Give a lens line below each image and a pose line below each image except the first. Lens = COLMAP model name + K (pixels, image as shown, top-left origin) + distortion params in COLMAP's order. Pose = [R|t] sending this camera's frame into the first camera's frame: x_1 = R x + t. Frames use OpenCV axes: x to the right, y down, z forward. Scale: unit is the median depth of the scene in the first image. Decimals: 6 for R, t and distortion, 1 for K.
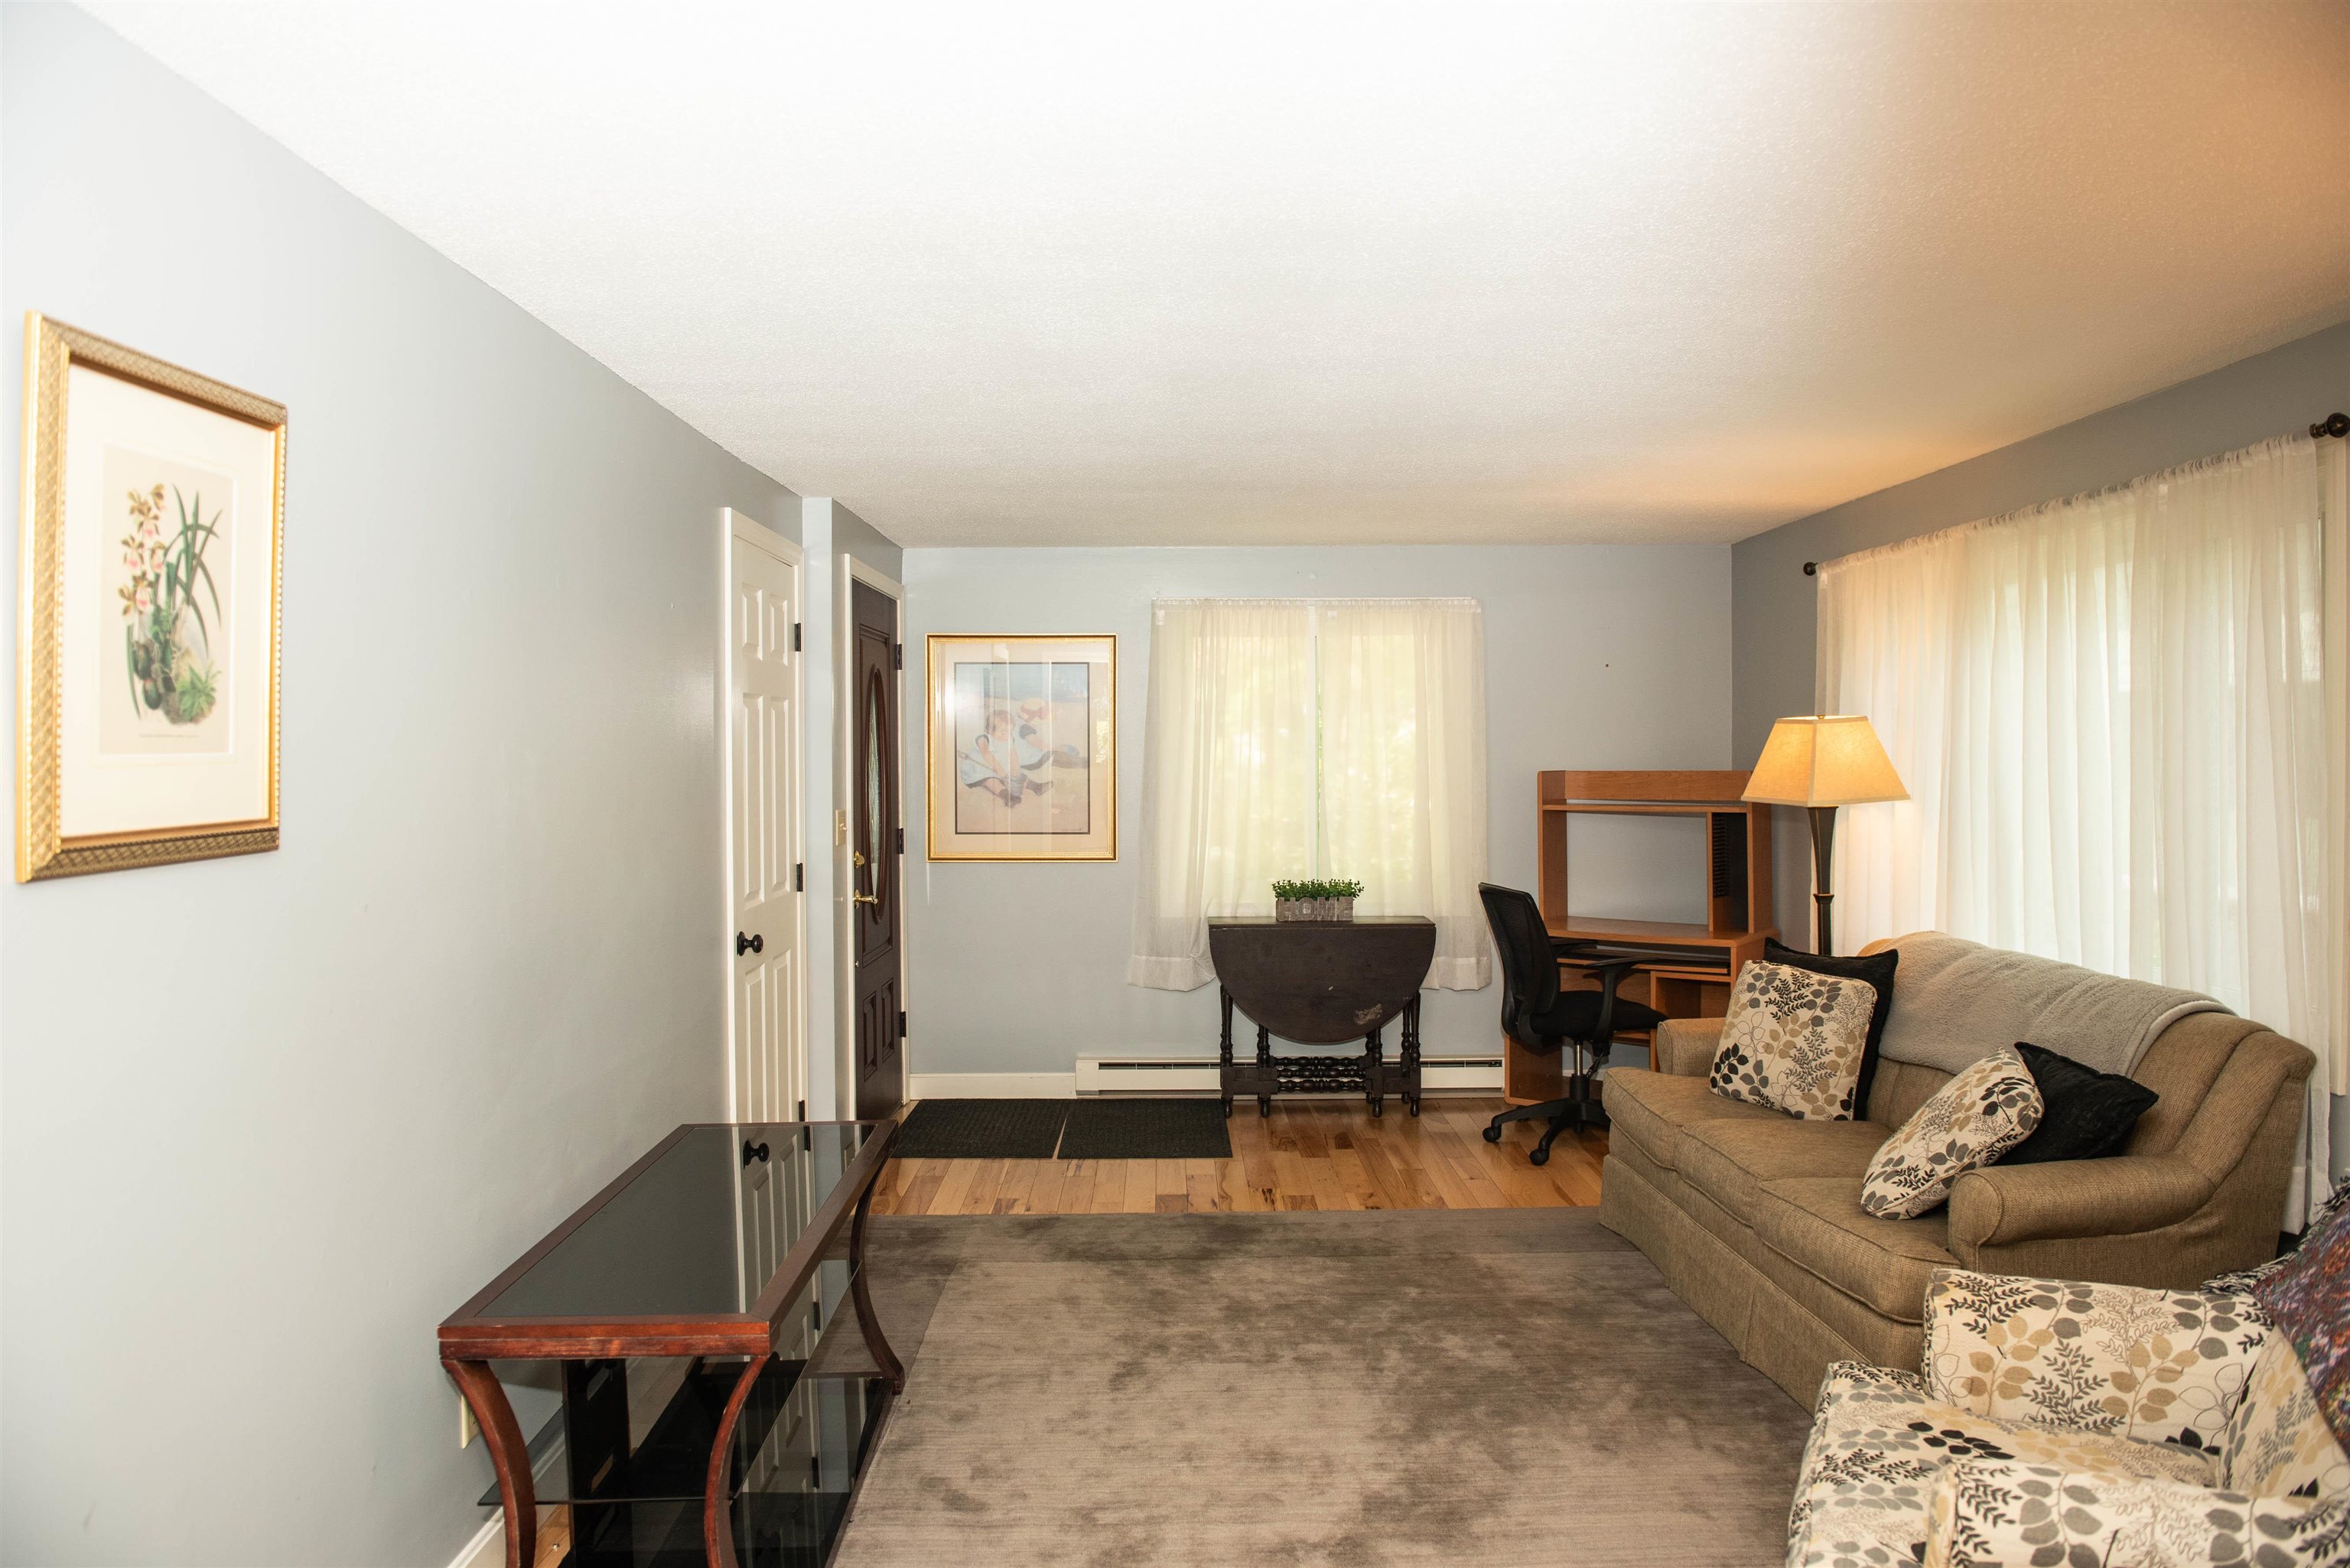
lens RADIAL K [[1612.3, 0, 1176.4], [0, 1612.3, 780.3], [0, 0, 1]] dist [-0.042774, -0.005511]
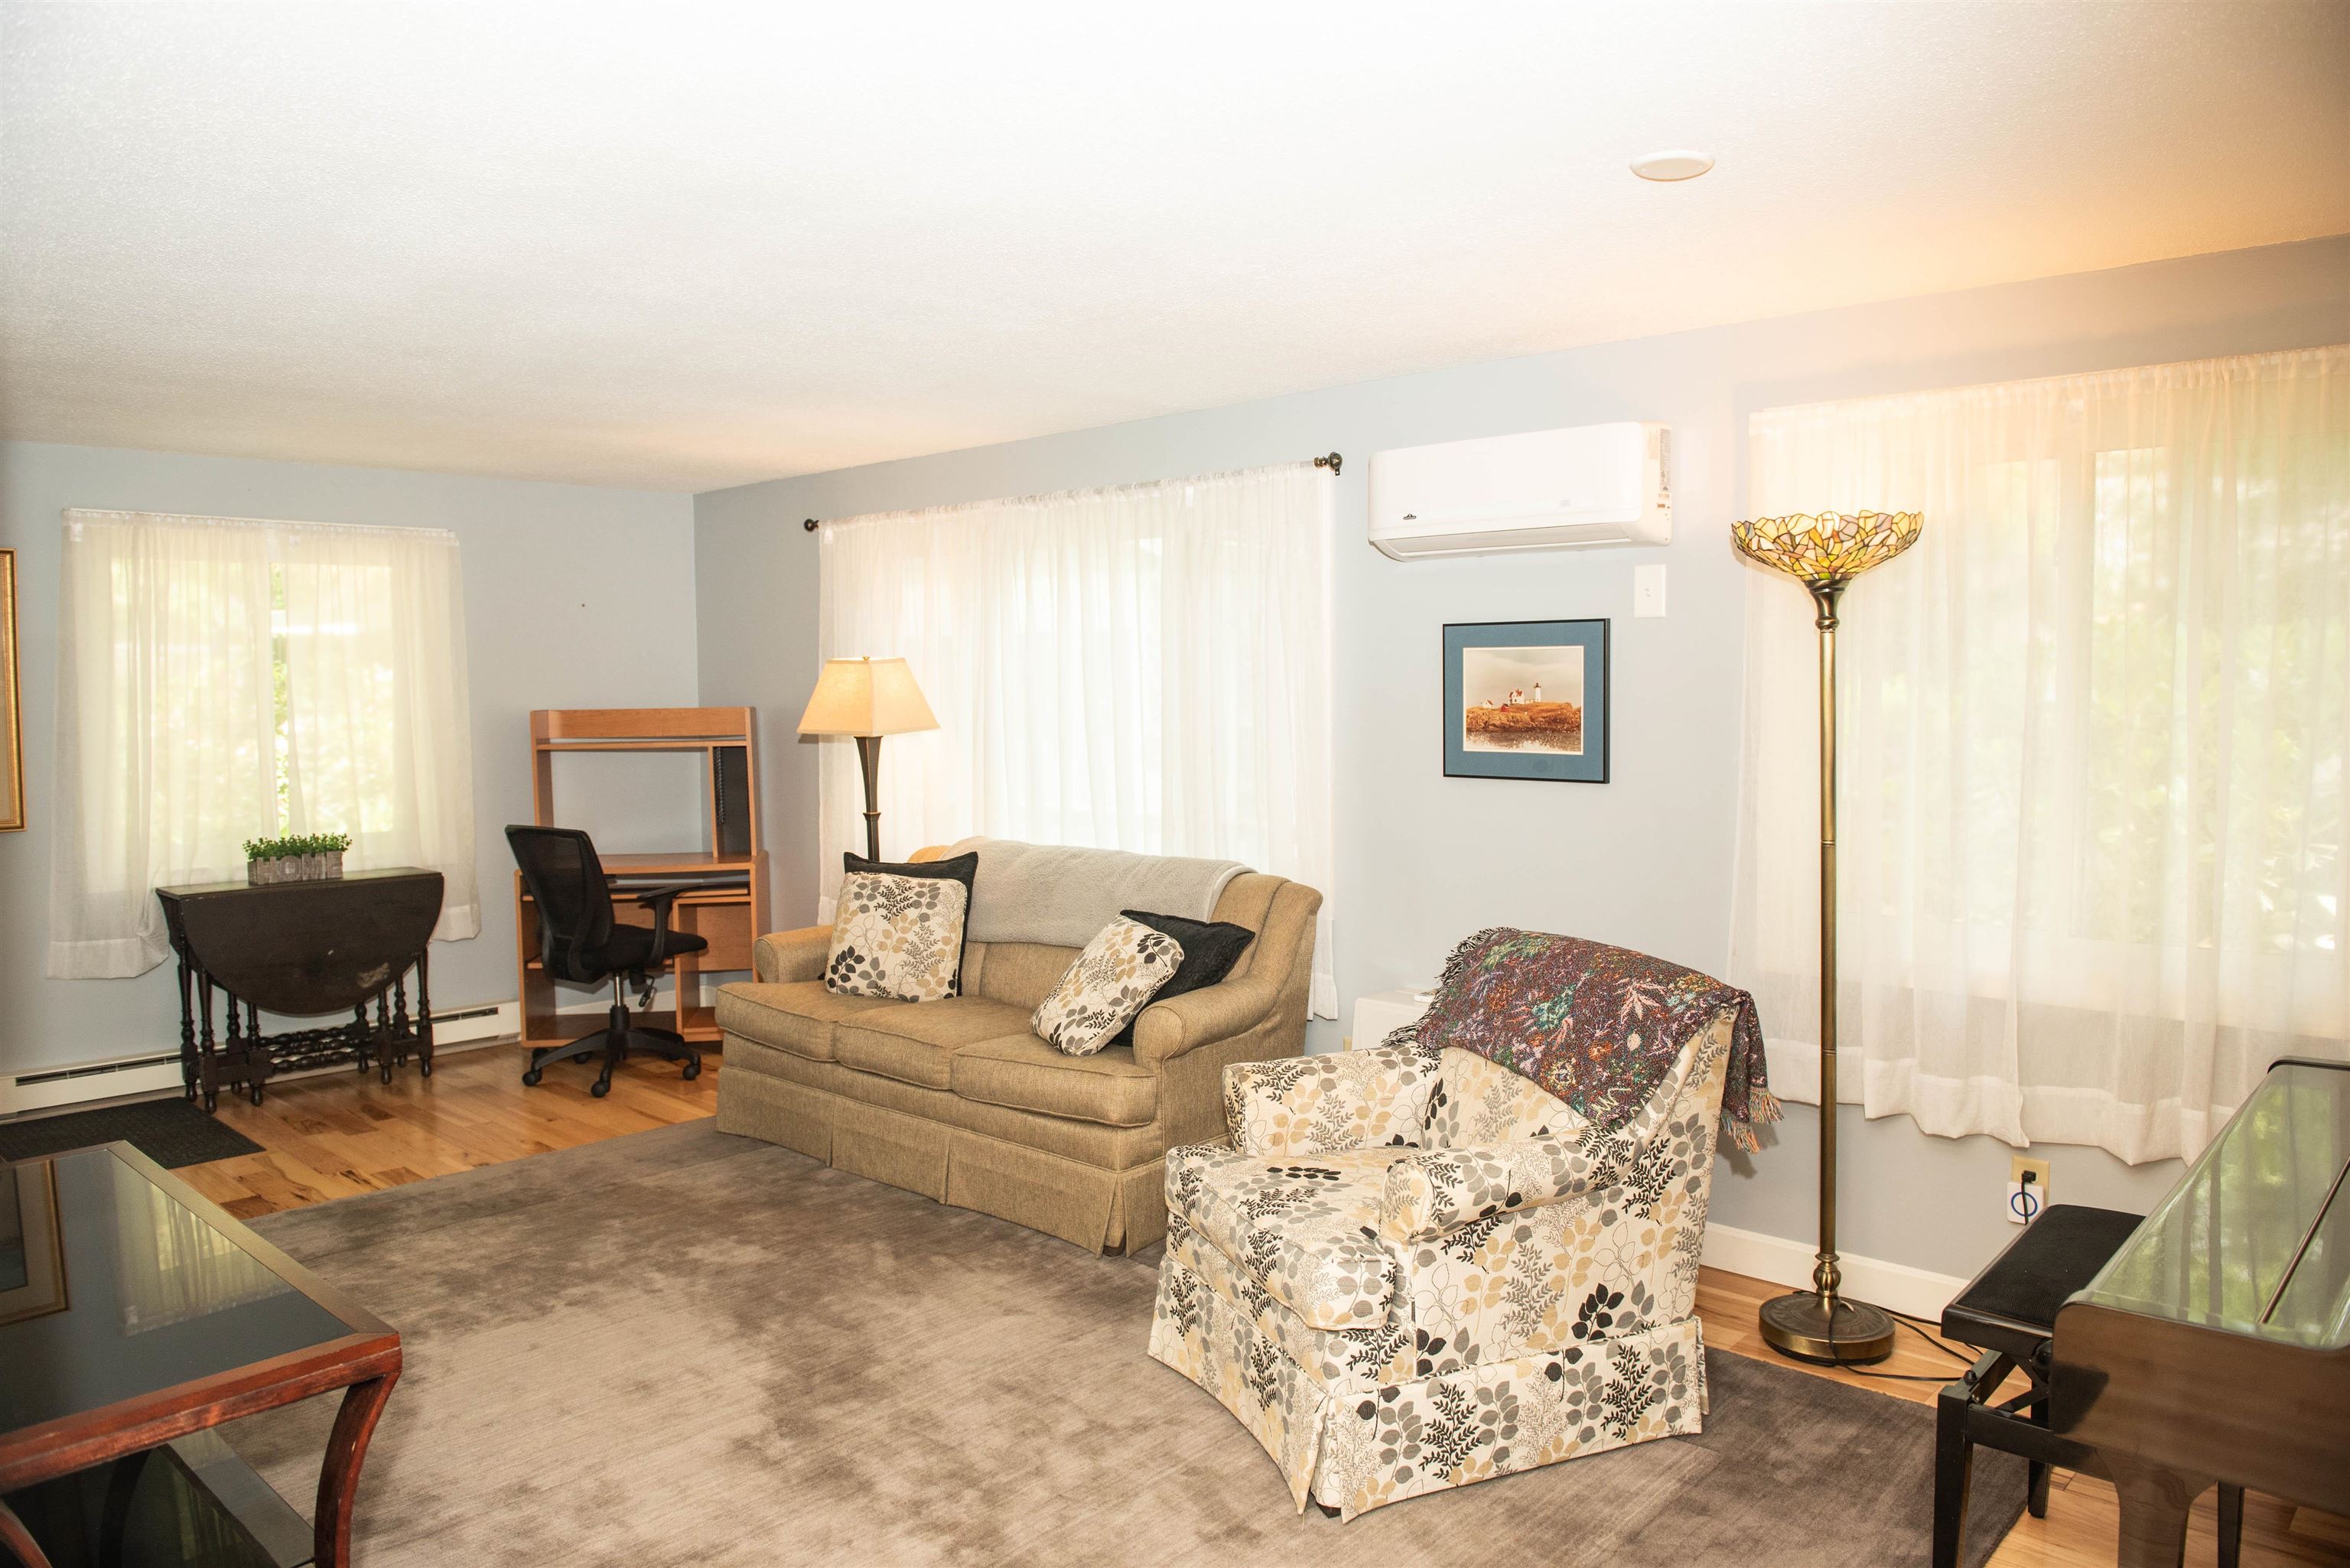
lens RADIAL K [[1612.3, 0, 1178.8], [0, 1612.3, 779.9], [0, 0, 1]] dist [-0.042774, -0.005511]
pose [[0.692924, -0.044307, 0.719648, -0.315285], [0.017877, 0.998859, 0.044283, 0.000386], [-0.720789, -0.017820, 0.692925, 0.045559]]
